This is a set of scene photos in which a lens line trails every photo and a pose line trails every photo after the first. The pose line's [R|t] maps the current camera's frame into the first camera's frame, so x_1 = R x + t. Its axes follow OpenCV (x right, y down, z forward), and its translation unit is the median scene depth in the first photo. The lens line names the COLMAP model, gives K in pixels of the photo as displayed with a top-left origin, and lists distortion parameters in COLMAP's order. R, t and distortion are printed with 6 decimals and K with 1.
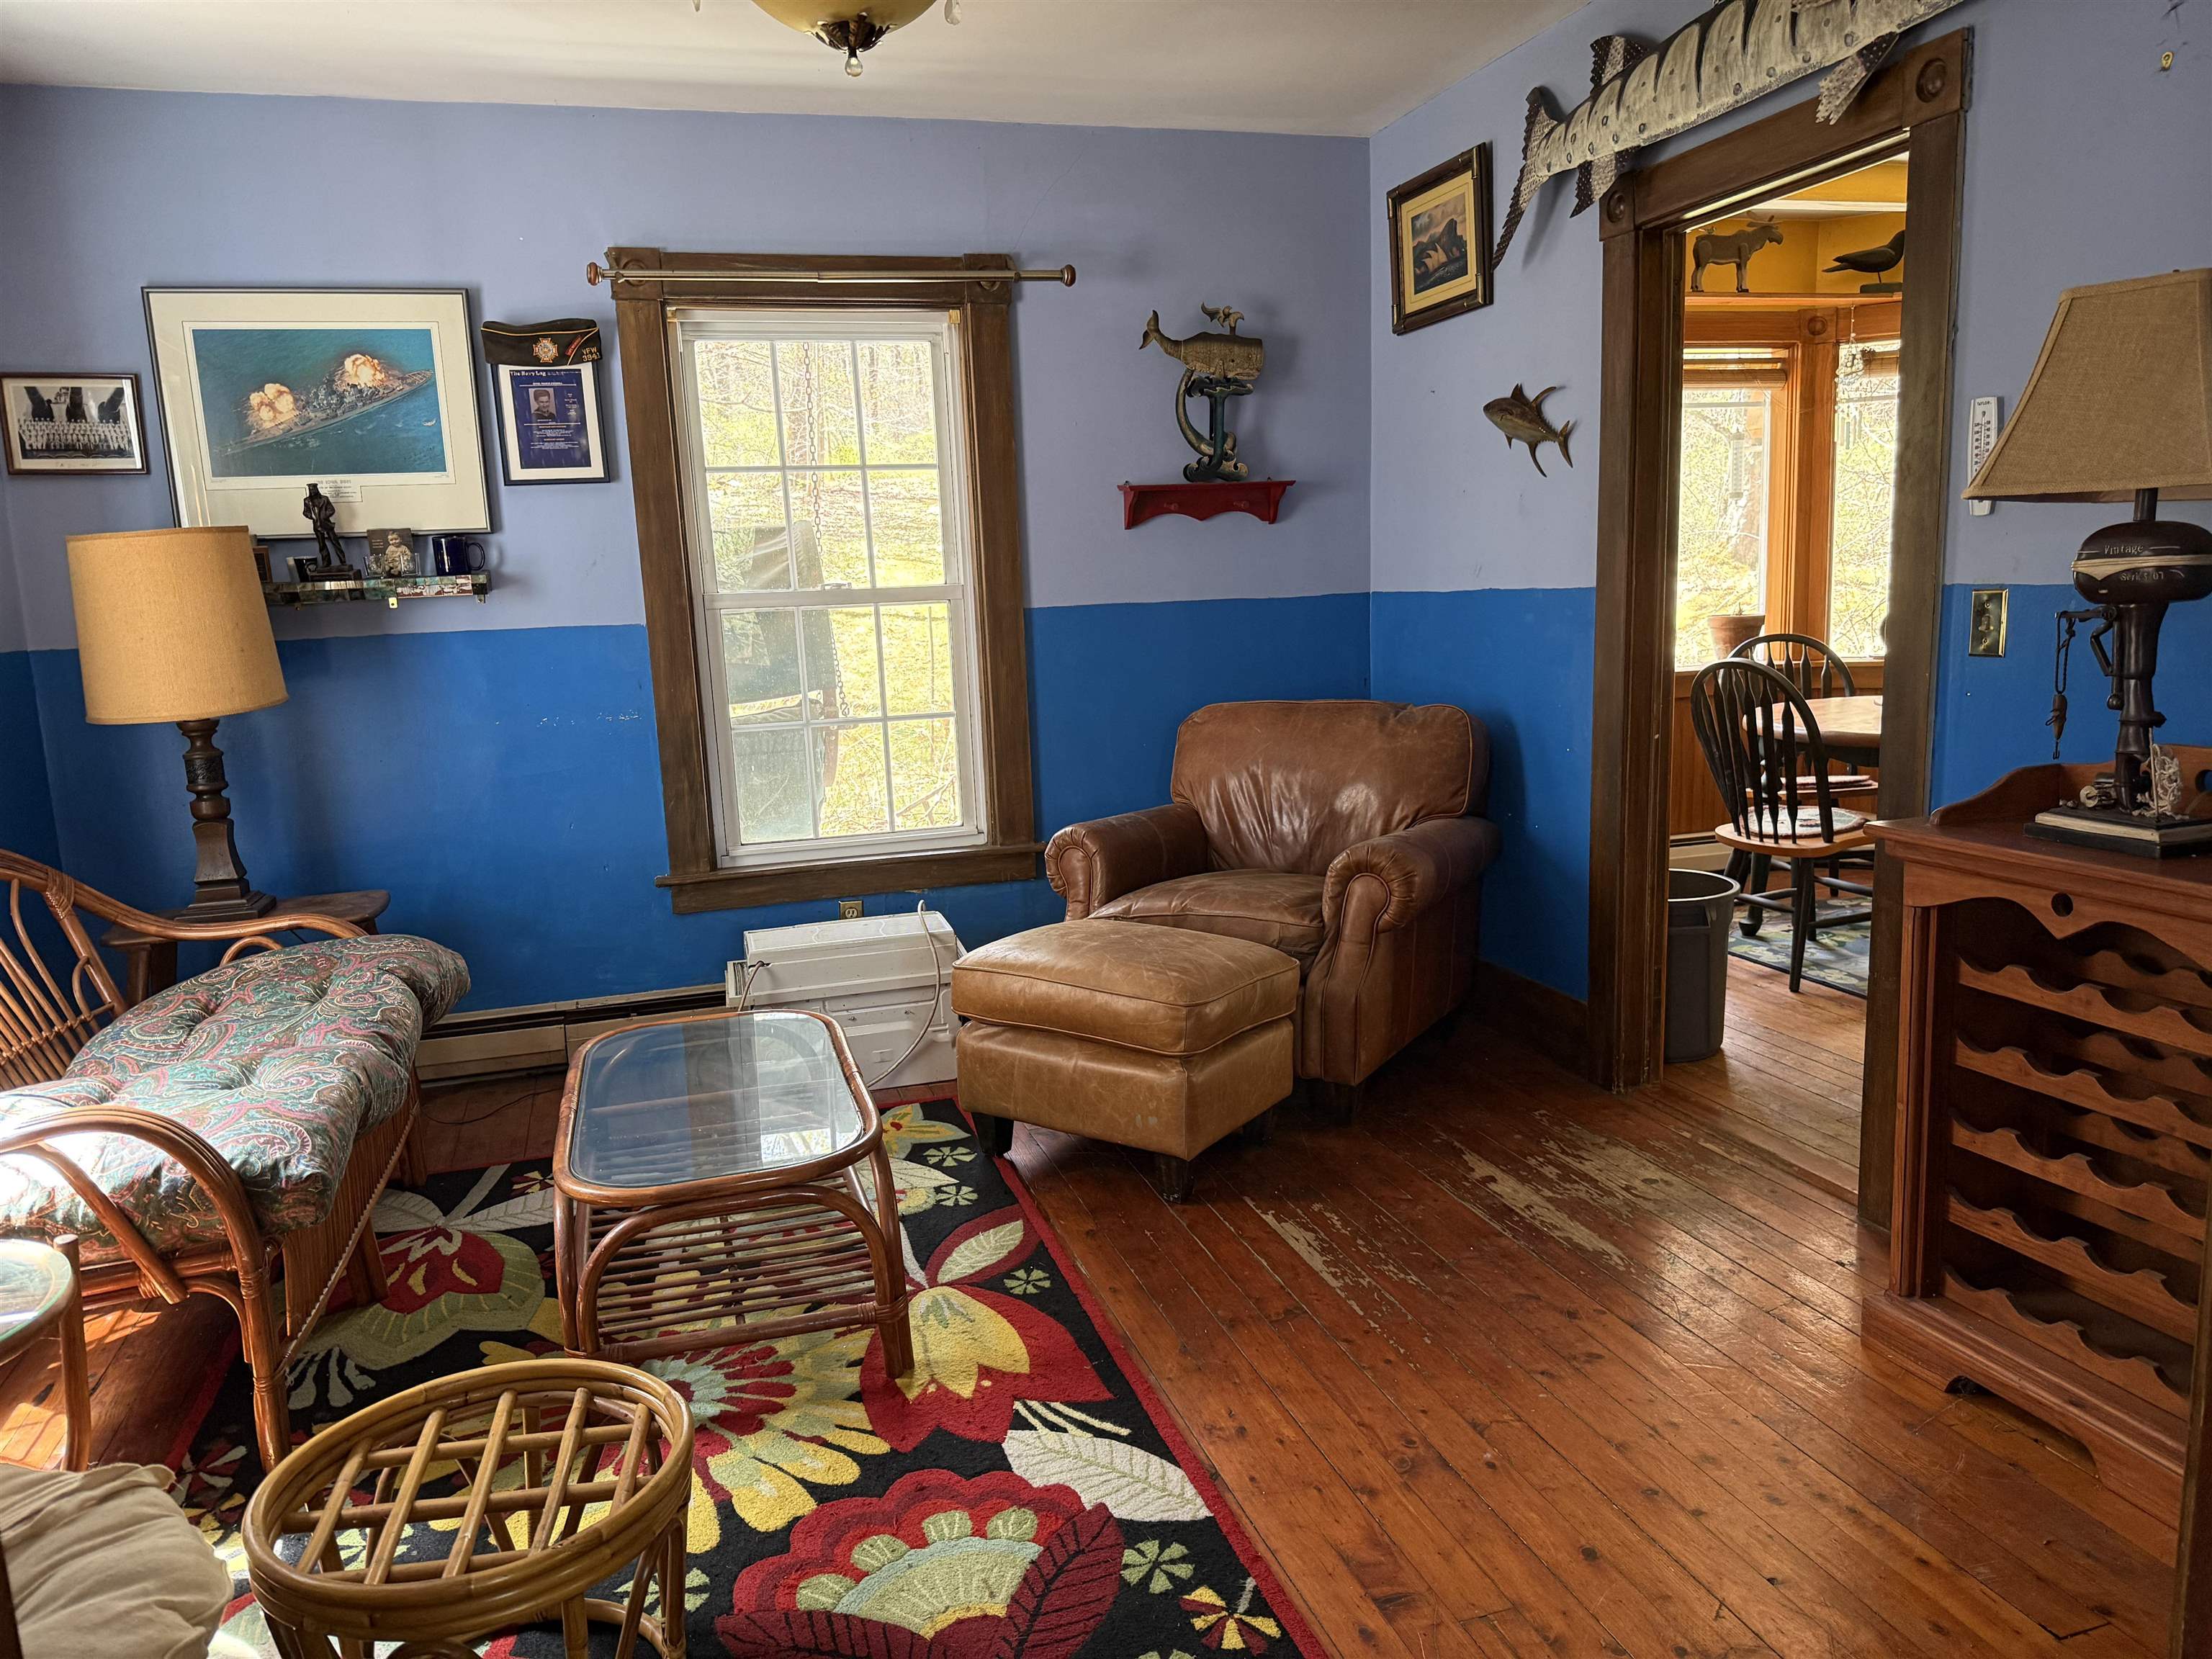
lens RADIAL K [[1564.9, 0, 1111.4], [0, 1564.9, 837.8], [0, 0, 1]] dist [0.039087, -0.046170]
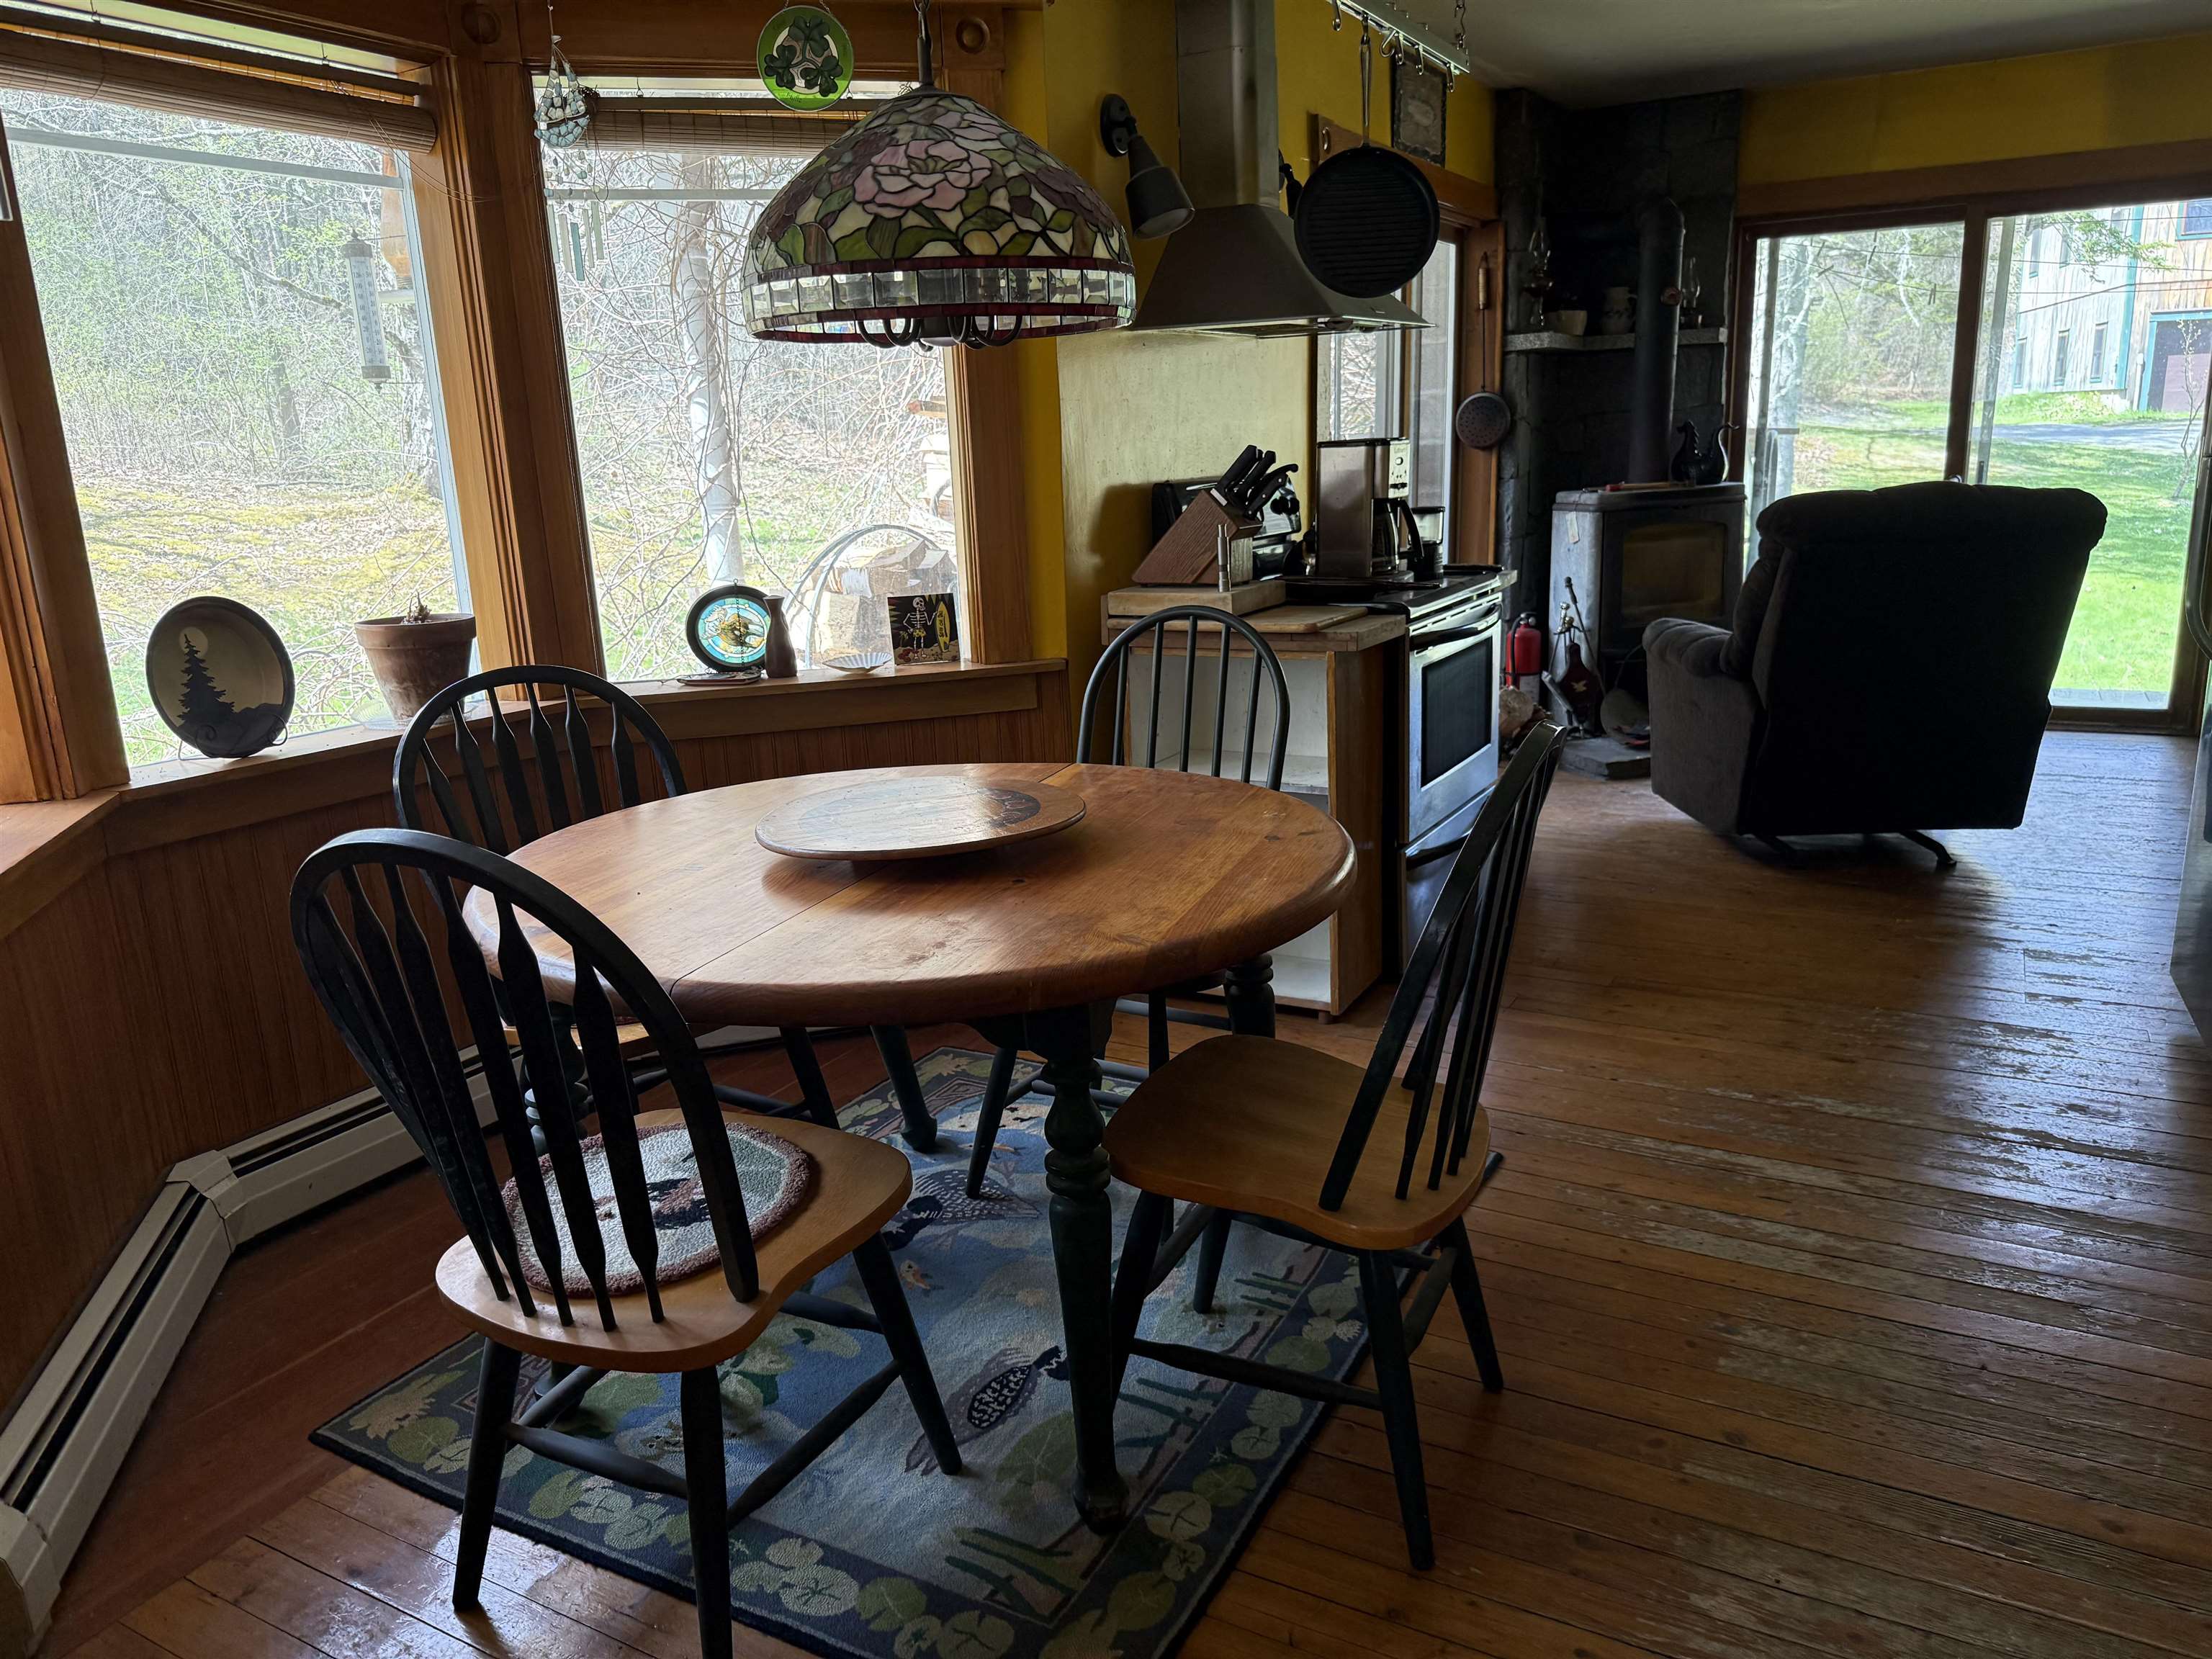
lens RADIAL K [[1564.9, 0, 1112.6], [0, 1564.9, 829.5], [0, 0, 1]] dist [0.039087, -0.046170]
pose [[0.719069, -0.151552, 0.678212, 0.215439], [0.127213, 0.988146, 0.085933, -0.092629], [-0.683196, 0.024486, 0.729825, 0.507376]]
